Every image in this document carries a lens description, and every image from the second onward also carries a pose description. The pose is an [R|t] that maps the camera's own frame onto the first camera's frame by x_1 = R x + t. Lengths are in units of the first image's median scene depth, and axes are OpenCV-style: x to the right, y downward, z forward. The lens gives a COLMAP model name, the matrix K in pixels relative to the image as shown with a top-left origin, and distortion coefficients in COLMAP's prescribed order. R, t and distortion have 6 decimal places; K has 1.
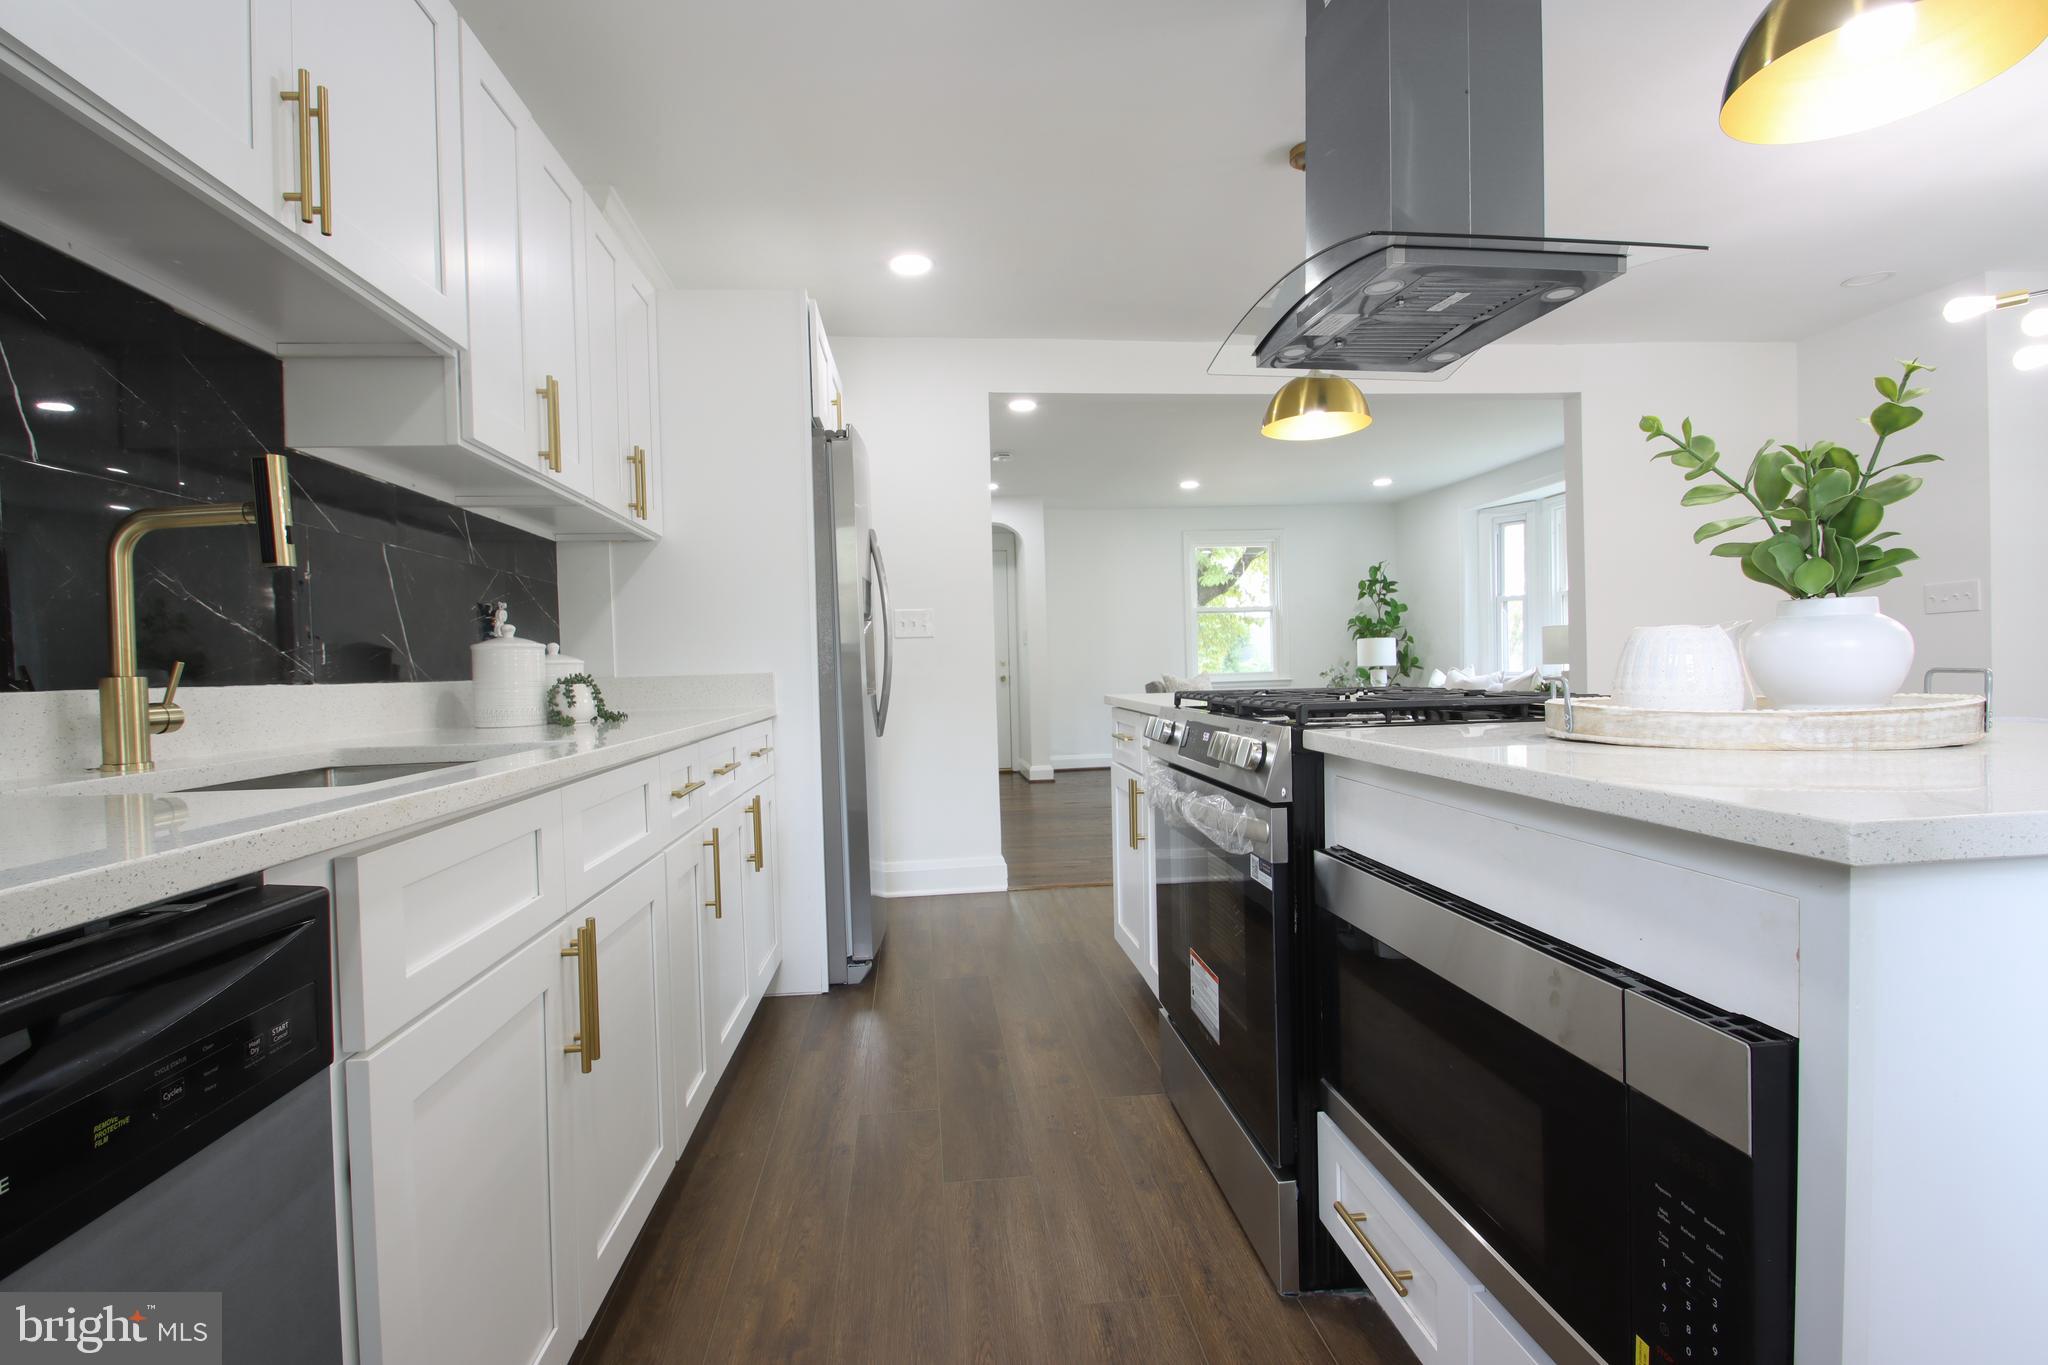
lens RADIAL K [[948.7, 0, 1015.0], [0, 948.7, 682.4], [0, 0, 1]] dist [0.002375, -0.009466]
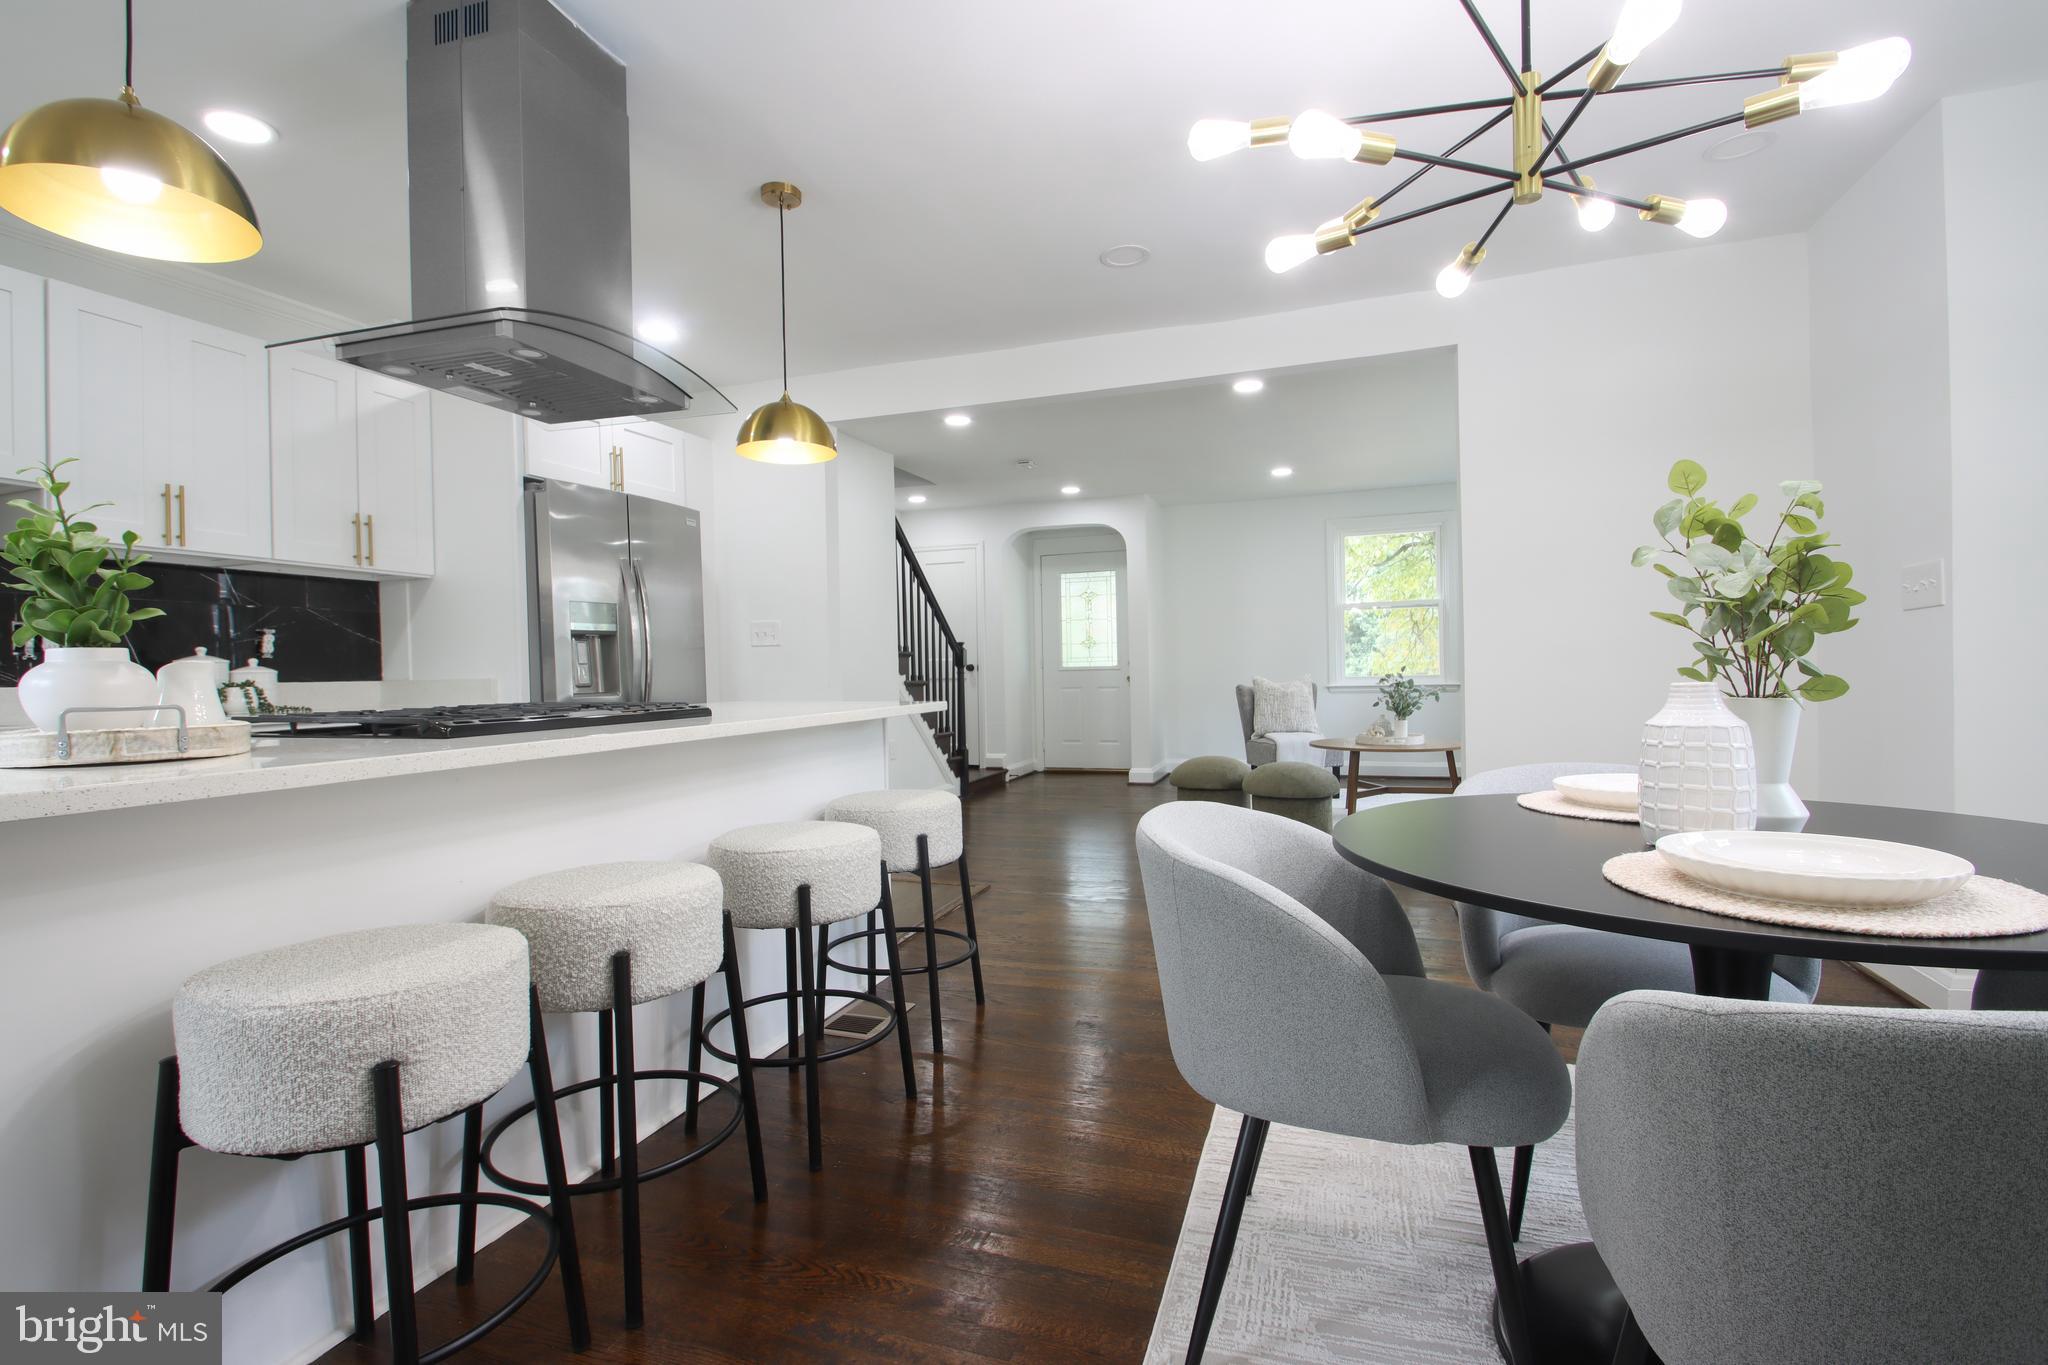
lens RADIAL K [[948.7, 0, 1027.5], [0, 948.7, 688.0], [0, 0, 1]] dist [0.002375, -0.009466]
pose [[0.908657, 0.017635, -0.417170, 0.309936], [-0.011878, 0.999795, 0.016392, -0.009235], [0.417374, -0.009939, 0.908681, 0.050007]]
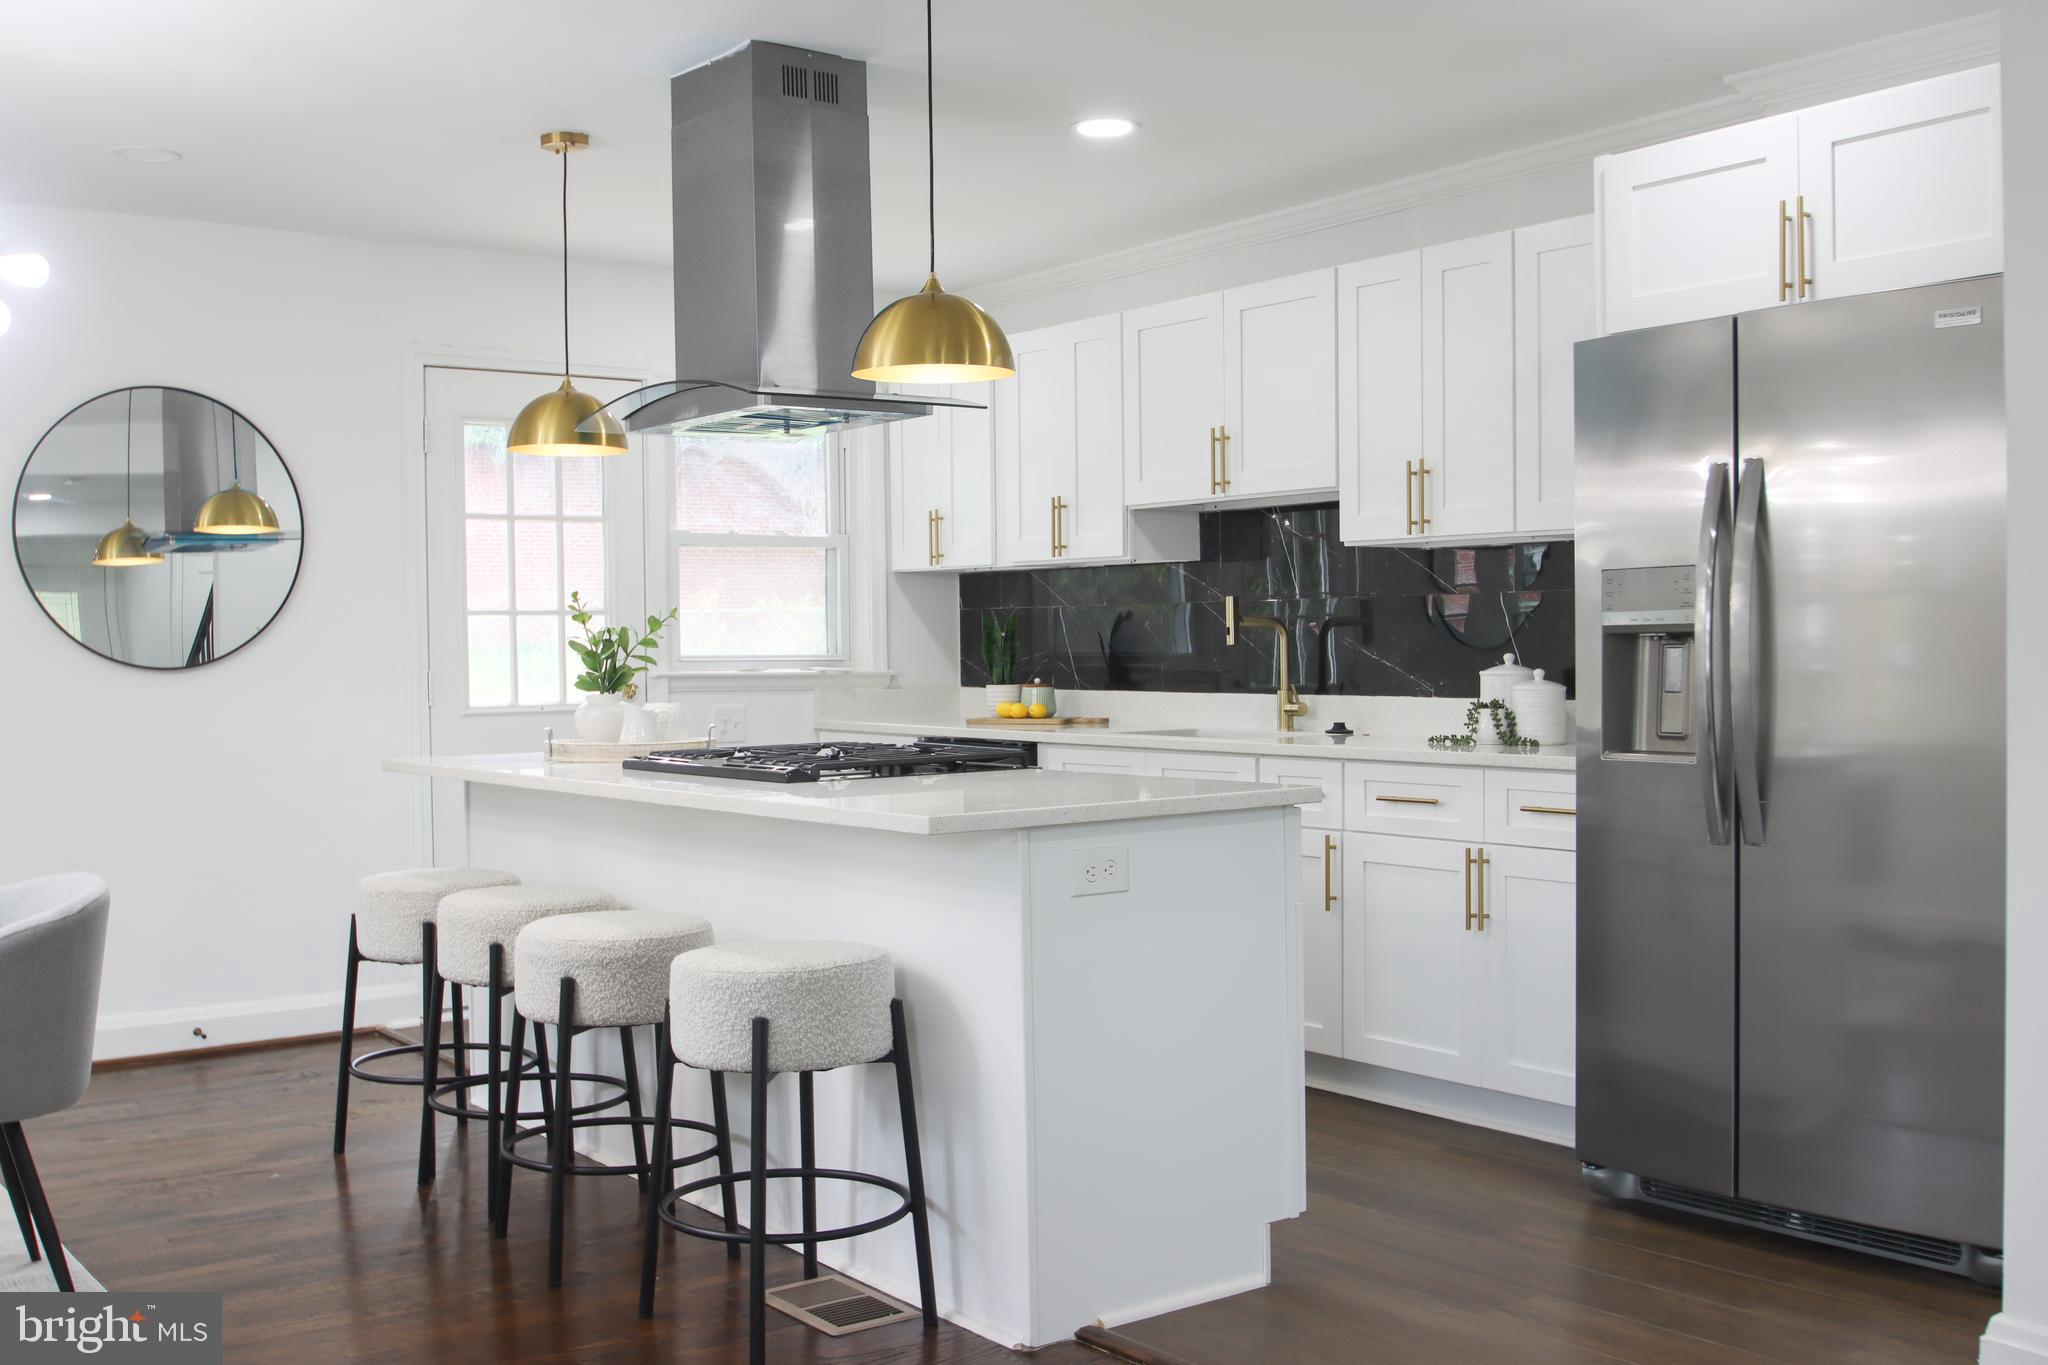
lens RADIAL K [[2032.9, 0, 1016.6], [0, 2032.9, 685.2], [0, 0, 1]] dist [-0.054465, 0.000000]
pose [[-0.859932, 0.046279, -0.508306, 0.301013], [0.025058, 0.998508, 0.048518, -0.038590], [0.509793, 0.028985, -0.859809, 0.693098]]
